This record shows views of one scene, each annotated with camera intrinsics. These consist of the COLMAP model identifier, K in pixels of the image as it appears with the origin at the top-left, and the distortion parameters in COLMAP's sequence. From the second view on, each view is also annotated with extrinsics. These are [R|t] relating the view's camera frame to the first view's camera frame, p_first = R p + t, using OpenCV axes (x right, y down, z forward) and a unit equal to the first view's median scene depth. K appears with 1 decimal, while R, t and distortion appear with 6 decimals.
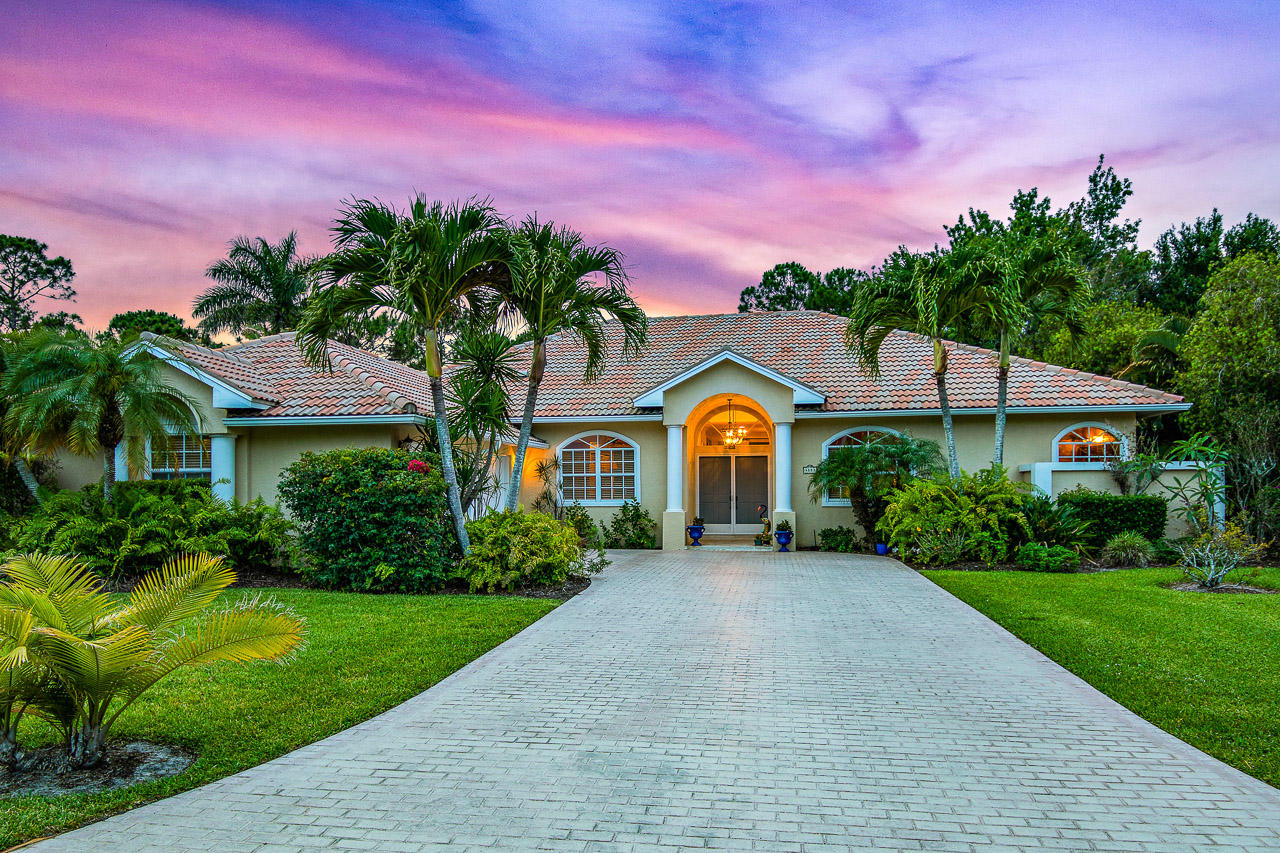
lens RADIAL K [[834.9, 0, 639.6], [0, 834.9, 499.3], [0, 0, 1]] dist [0.004159, 0.001011]
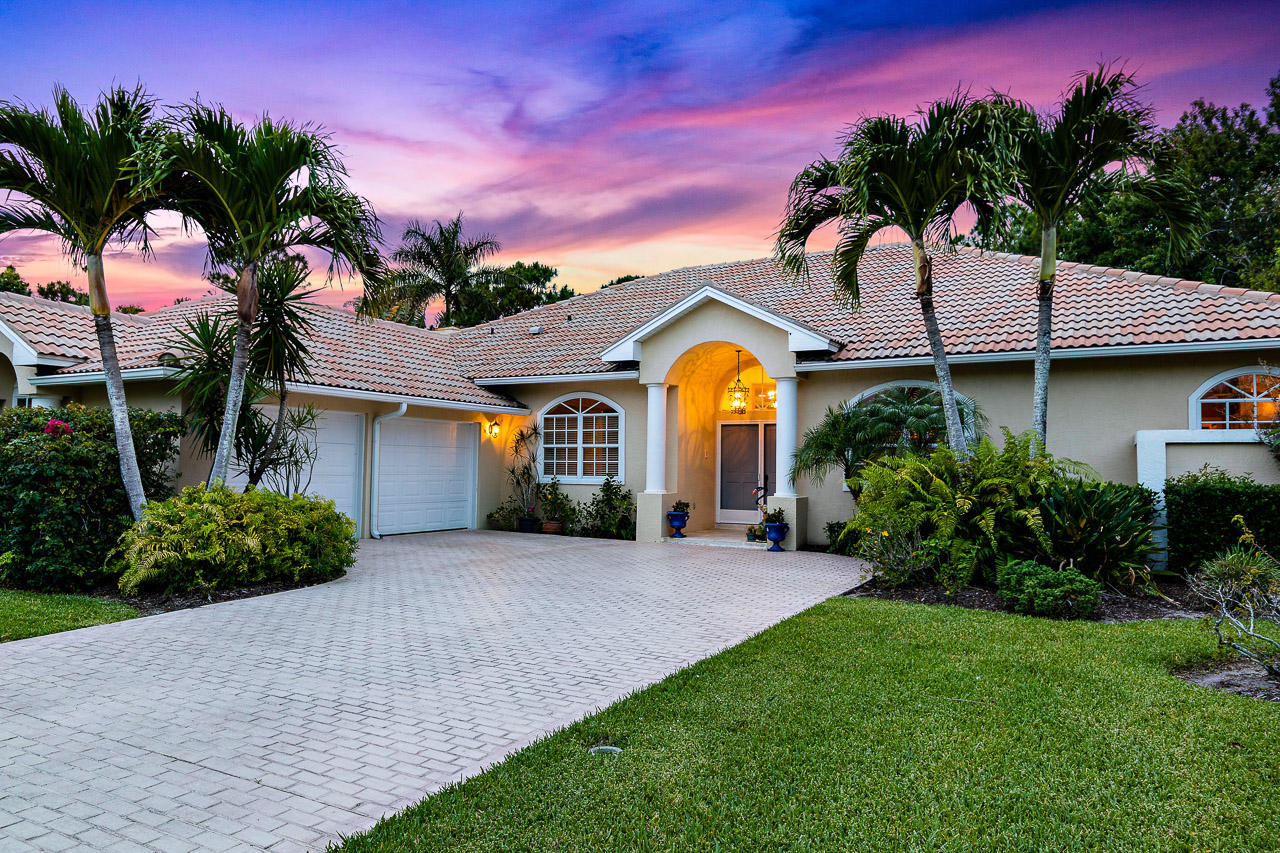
lens RADIAL K [[838.8, 0, 640.0], [0, 838.8, 426.5], [0, 0, 1]] dist [-0.000041, 0.000053]
pose [[0.947518, -0.000386, -0.319701, 0.289331], [-0.018416, 0.998273, -0.055786, -0.003388], [0.319170, 0.058746, 0.945875, 0.247329]]
